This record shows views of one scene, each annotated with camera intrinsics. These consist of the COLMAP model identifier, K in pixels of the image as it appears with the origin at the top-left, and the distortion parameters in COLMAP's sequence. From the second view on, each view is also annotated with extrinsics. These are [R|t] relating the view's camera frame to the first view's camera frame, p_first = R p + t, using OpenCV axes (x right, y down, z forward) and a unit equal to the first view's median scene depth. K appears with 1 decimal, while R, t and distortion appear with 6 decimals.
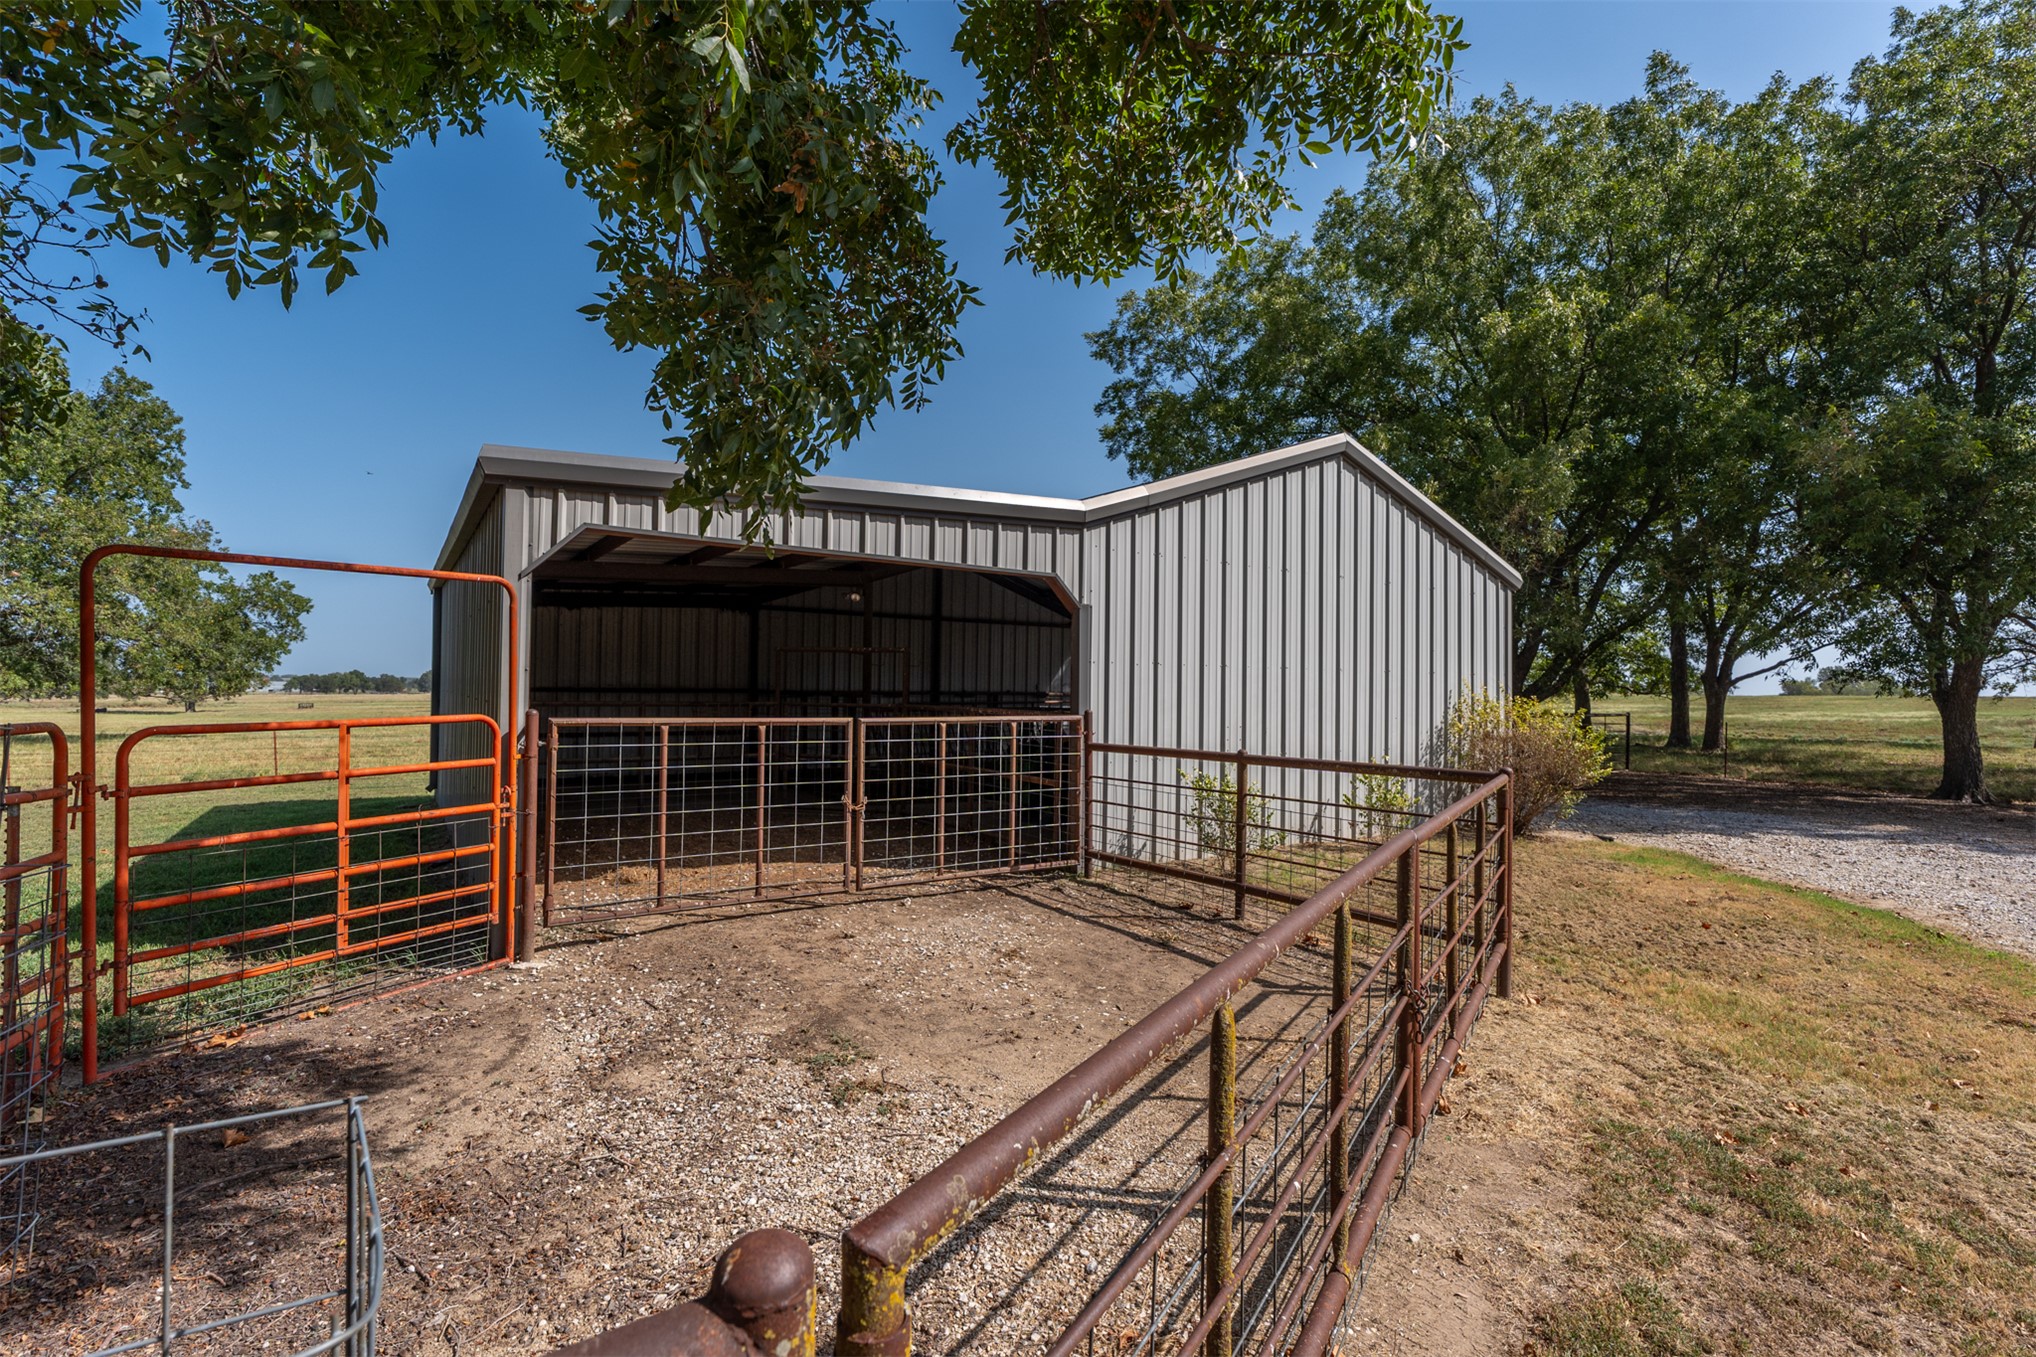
lens RADIAL K [[919.0, 0, 1022.4], [0, 919.0, 666.0], [0, 0, 1]] dist [-0.001704, 0.001106]
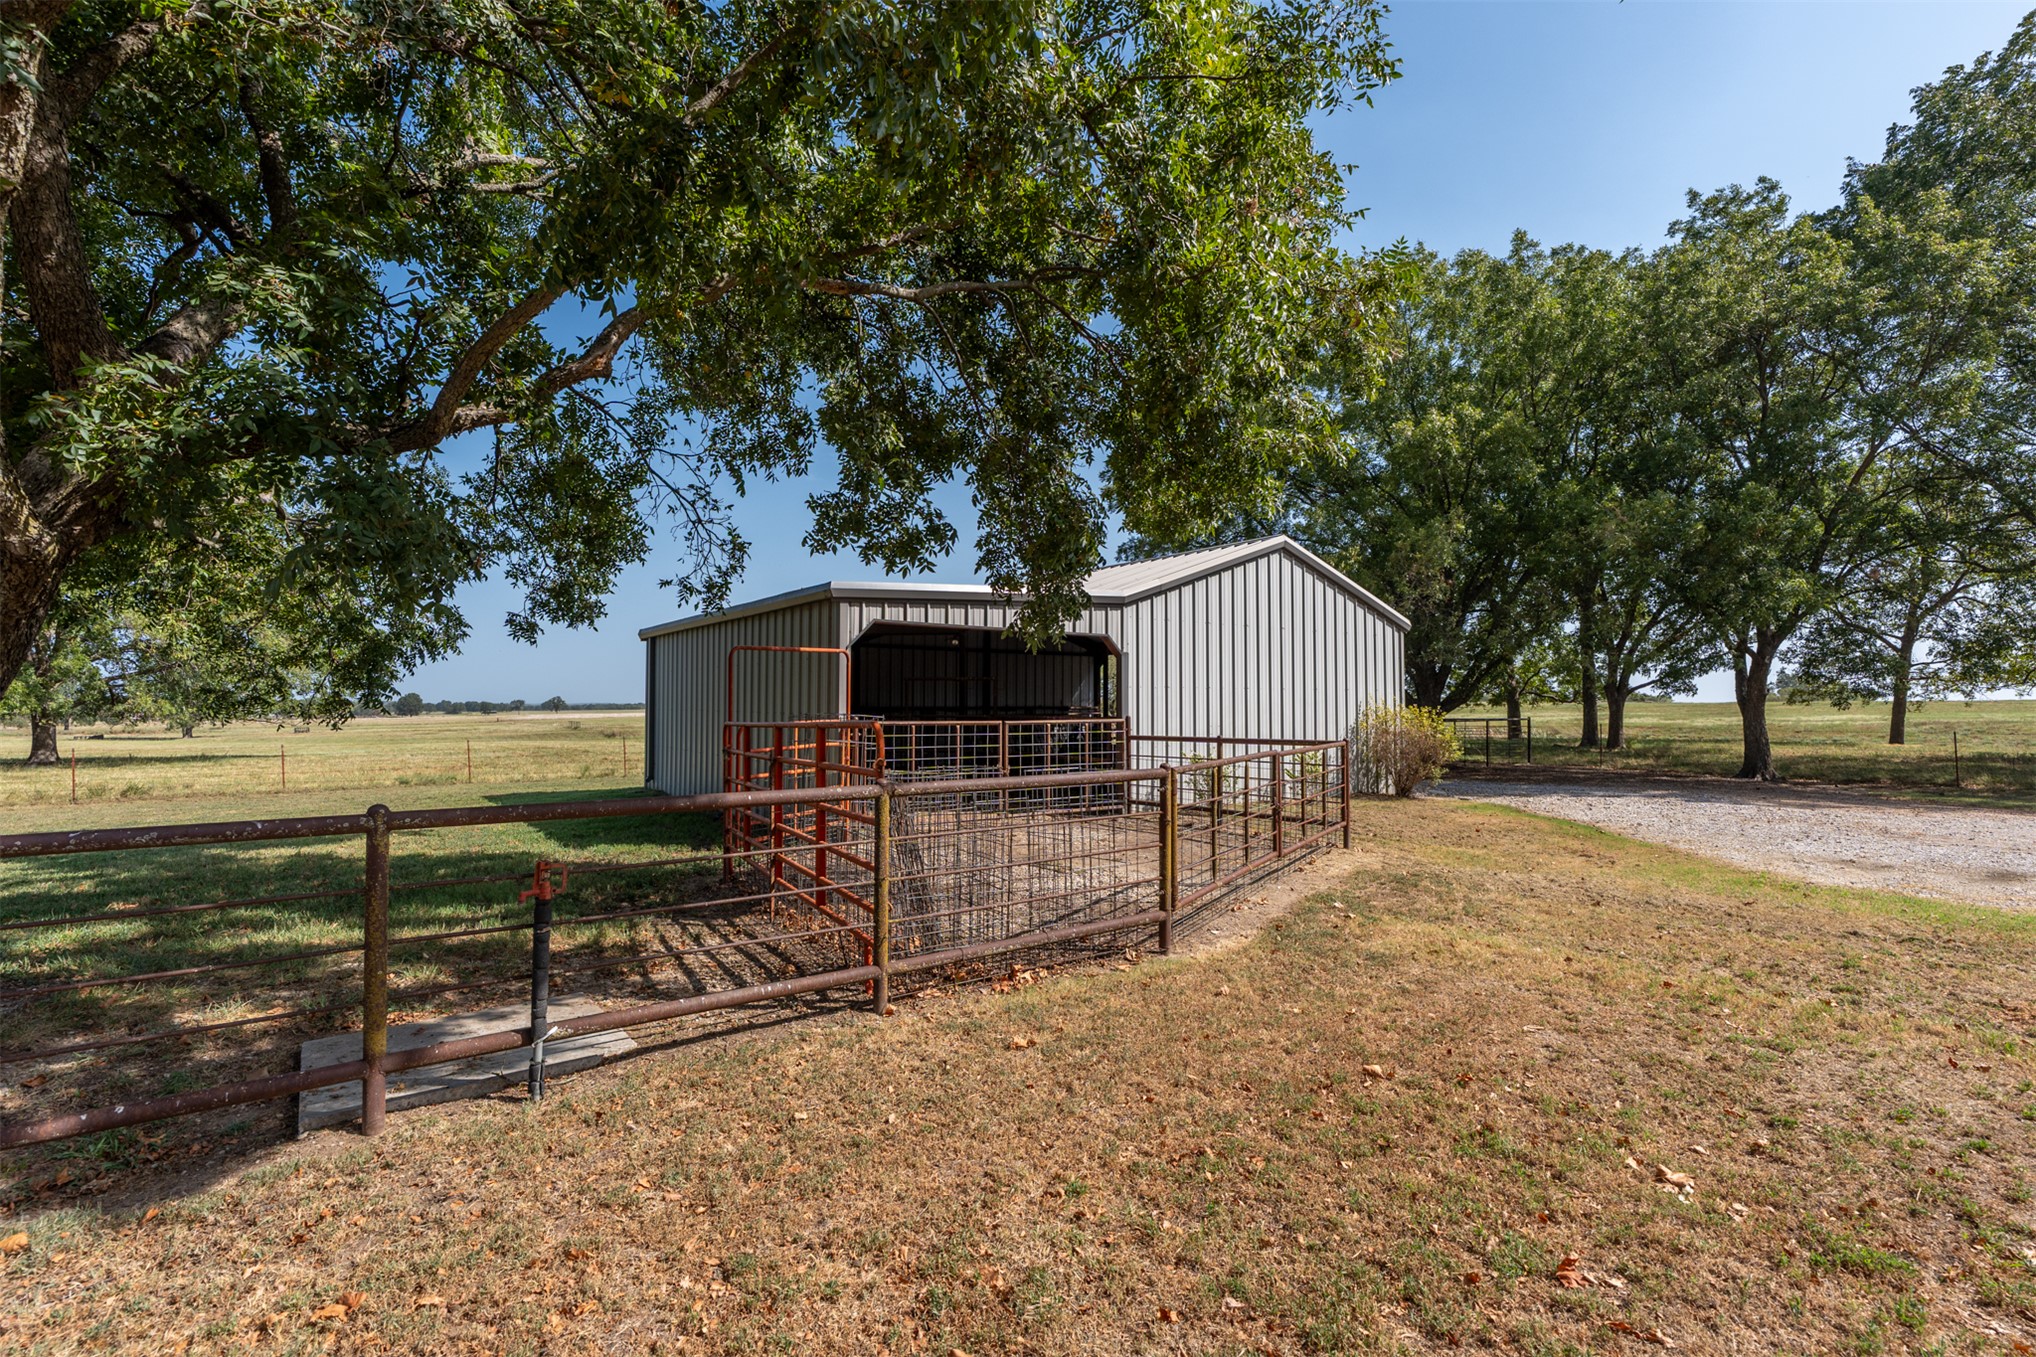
lens RADIAL K [[919.0, 0, 1013.8], [0, 919.0, 686.7], [0, 0, 1]] dist [-0.001704, 0.001106]
pose [[0.999812, -0.011622, 0.015520, -0.154070], [0.011543, 0.999920, 0.005175, -0.015082], [-0.015579, -0.004995, 0.999866, -0.640539]]
